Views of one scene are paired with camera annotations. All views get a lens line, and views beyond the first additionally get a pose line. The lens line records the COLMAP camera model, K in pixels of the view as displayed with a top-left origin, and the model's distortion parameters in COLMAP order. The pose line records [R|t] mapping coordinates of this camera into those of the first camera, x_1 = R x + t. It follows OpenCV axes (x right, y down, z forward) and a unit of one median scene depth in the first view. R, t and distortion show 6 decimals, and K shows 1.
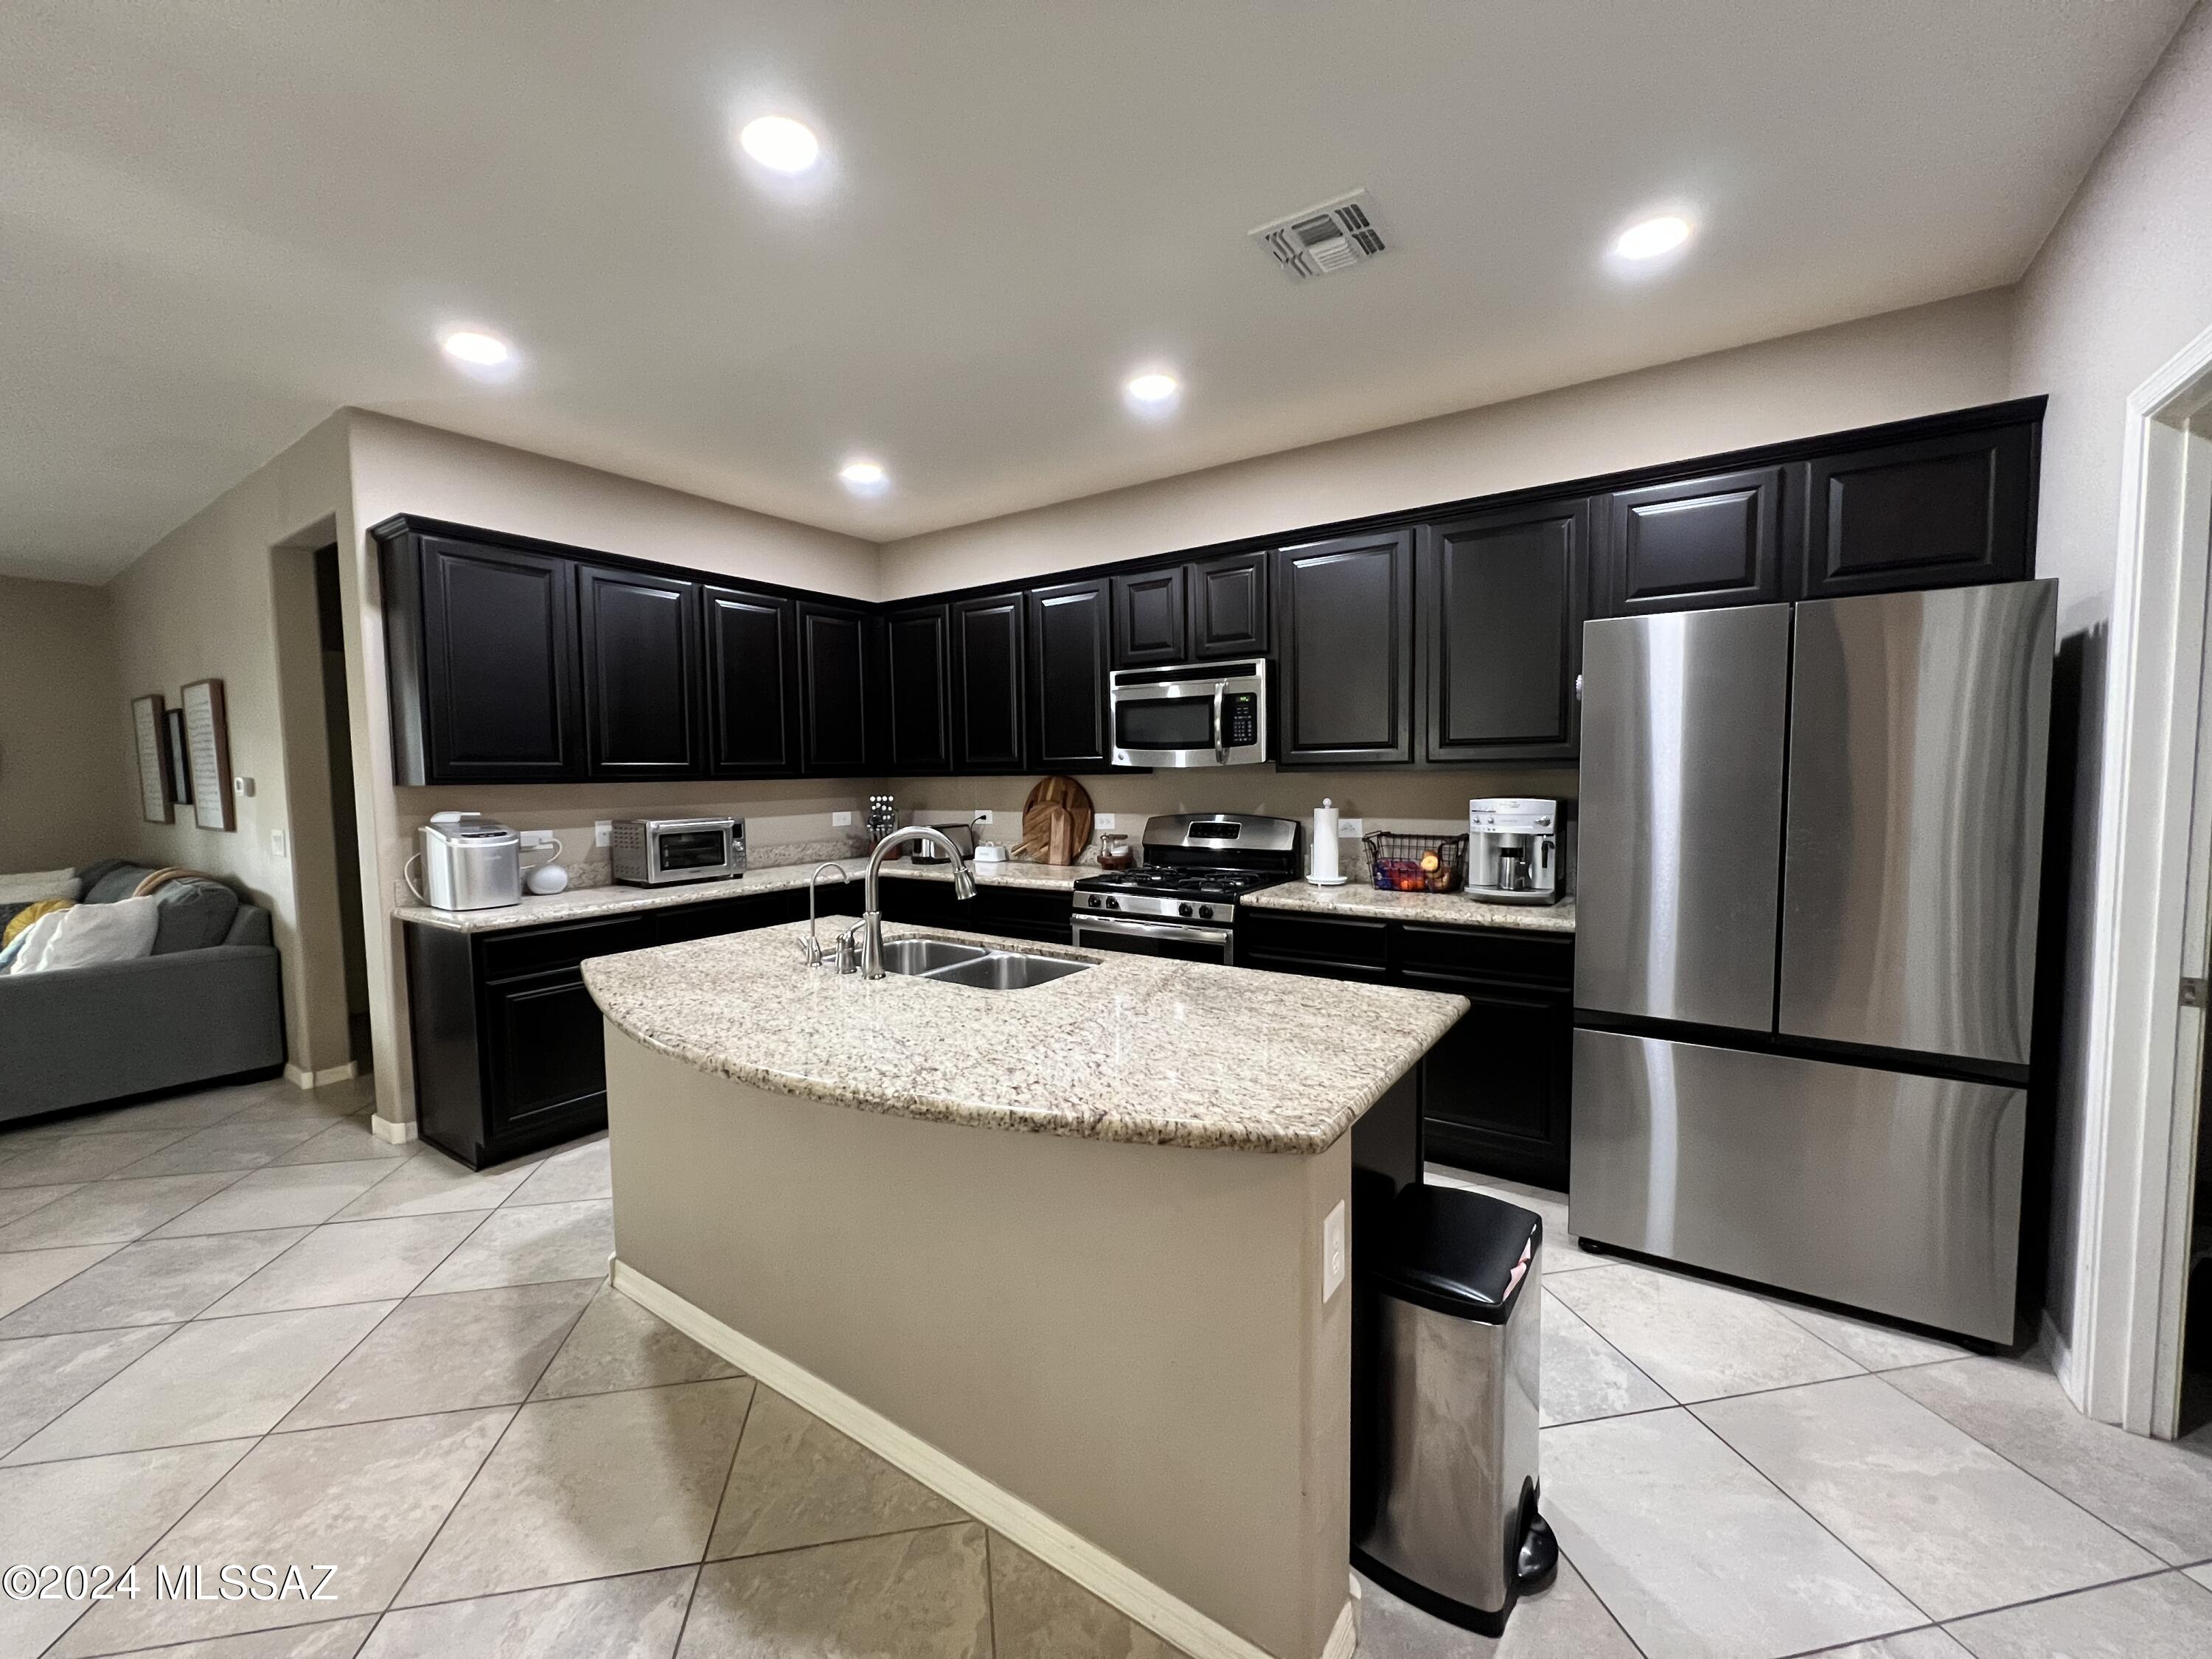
lens RADIAL K [[883.6, 0, 1095.0], [0, 883.6, 824.8], [0, 0, 1]] dist [-0.000432, 0.000252]
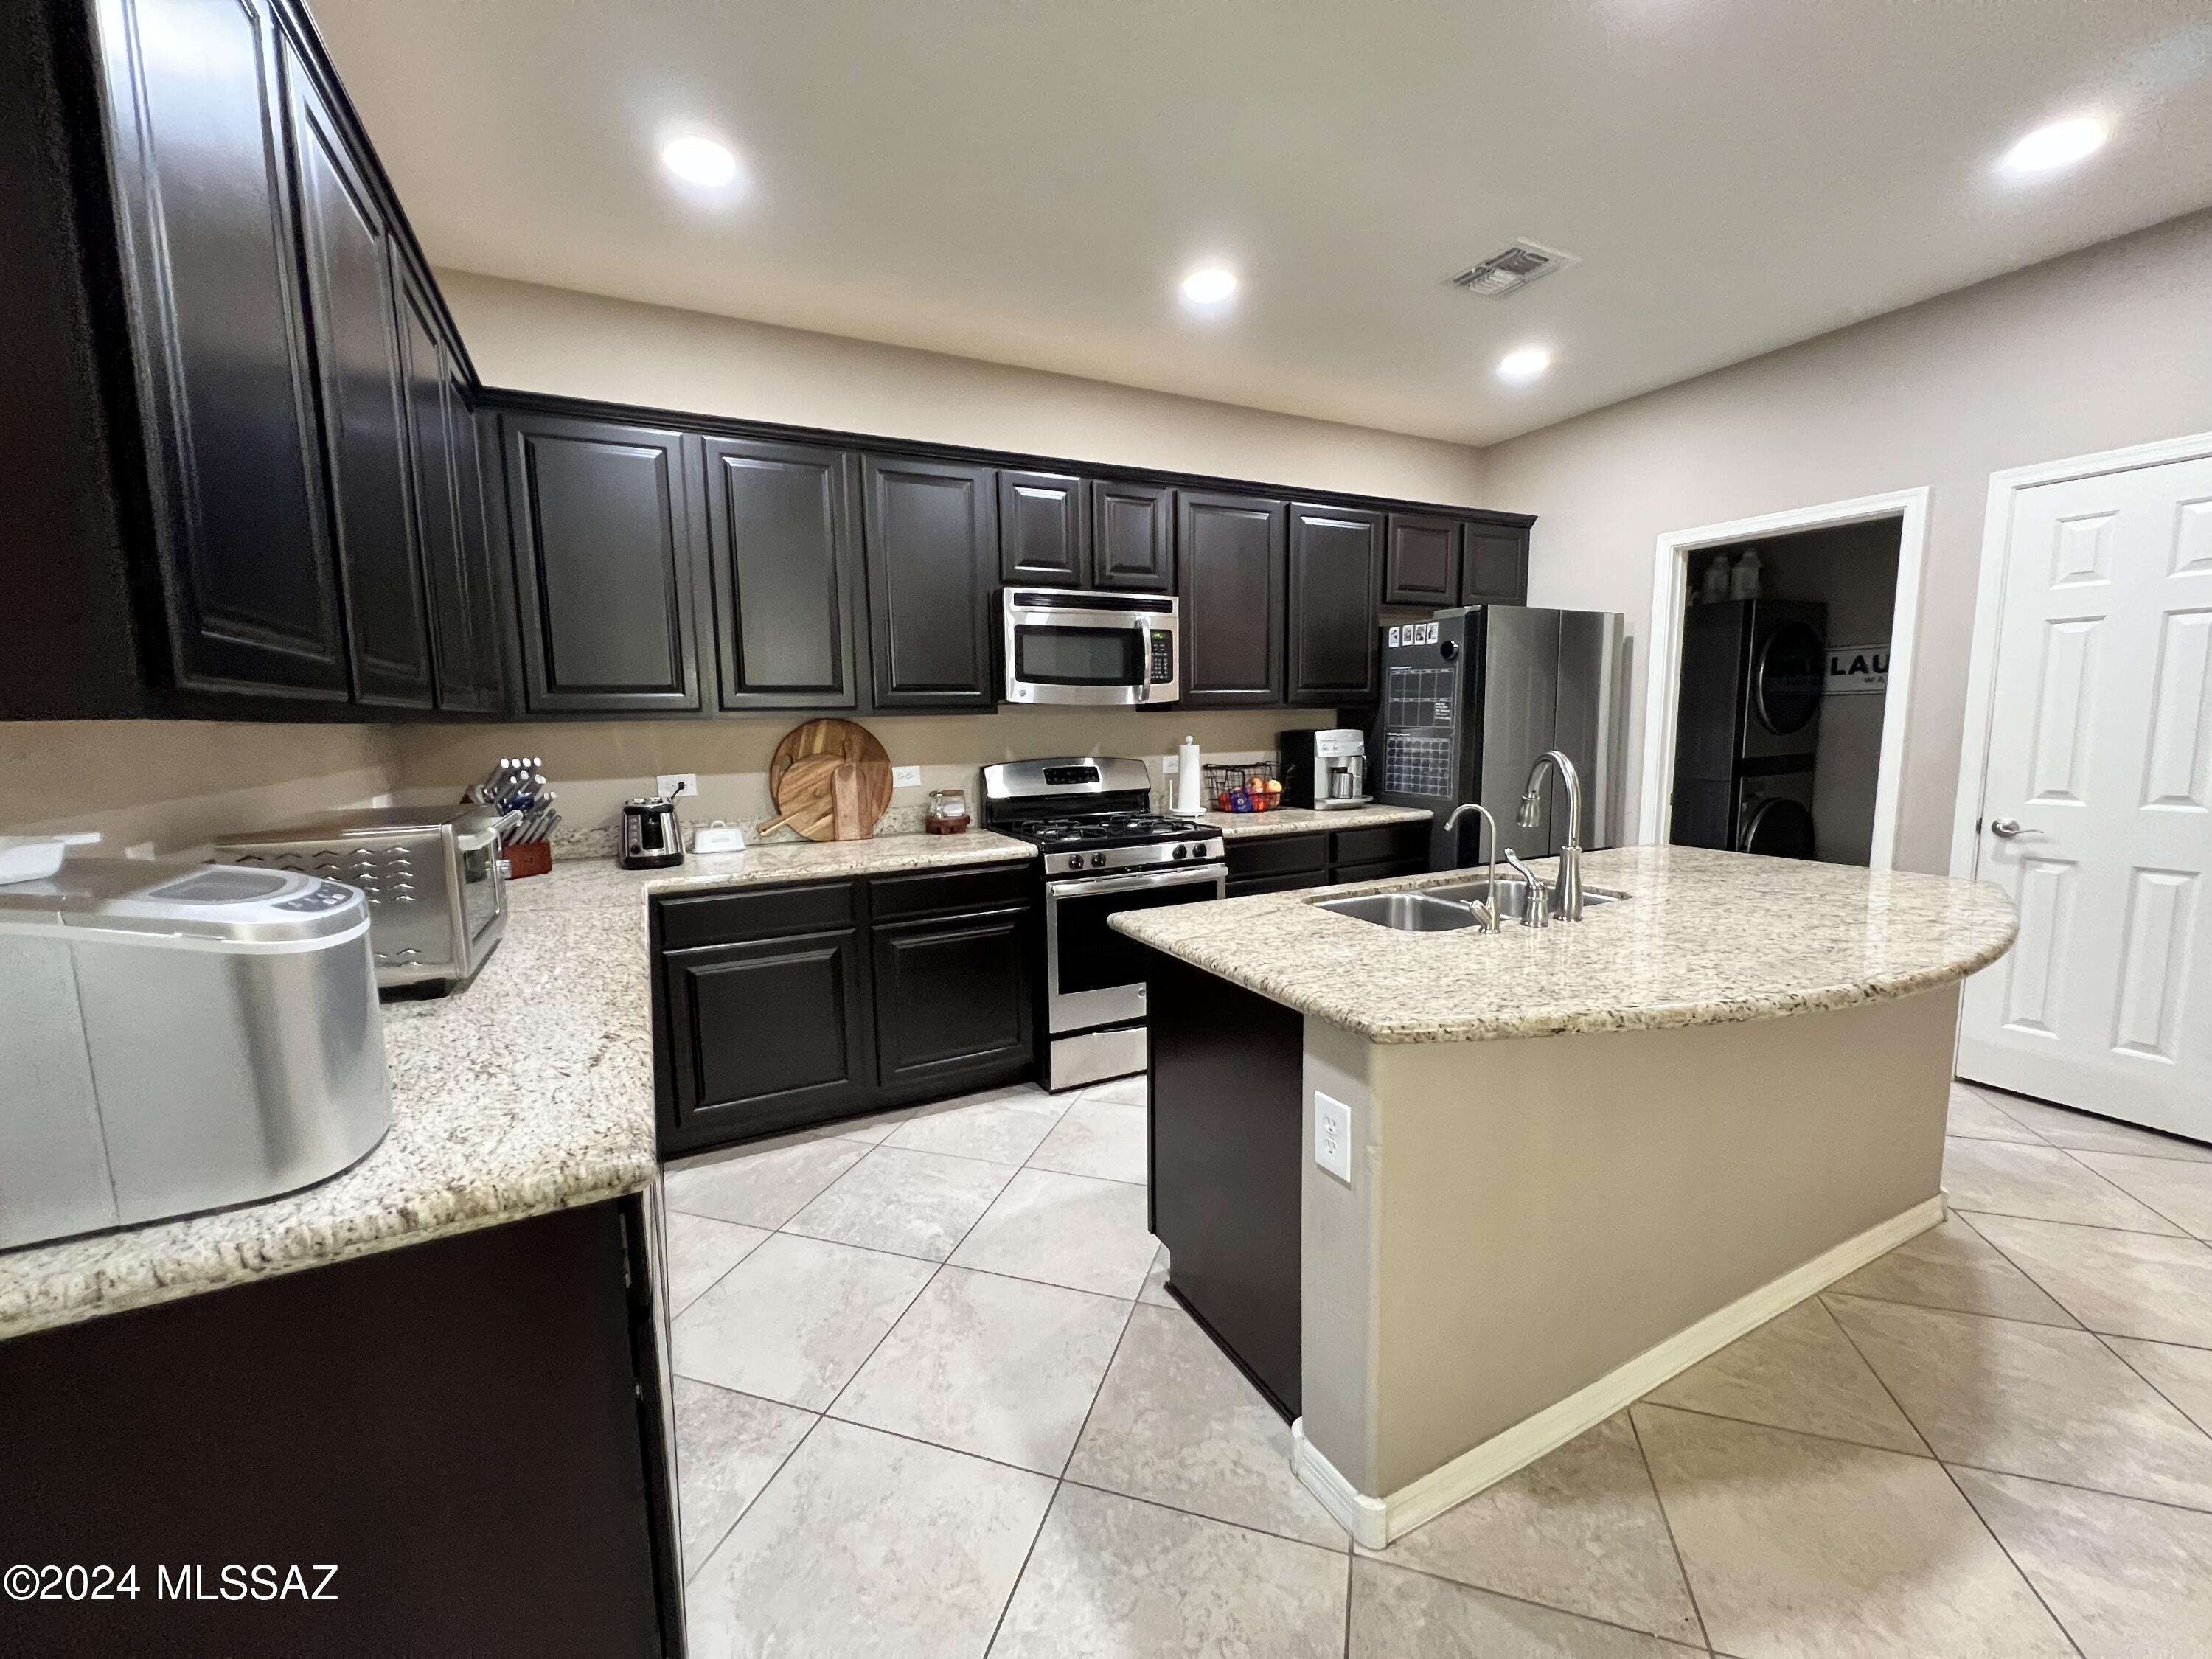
lens RADIAL K [[883.6, 0, 1097.8], [0, 883.6, 828.4], [0, 0, 1]] dist [-0.000432, 0.000252]
pose [[0.467275, -0.106028, 0.877731, -0.746348], [0.065372, 0.994209, 0.085296, -0.017021], [-0.881692, 0.017522, 0.471500, 0.592484]]
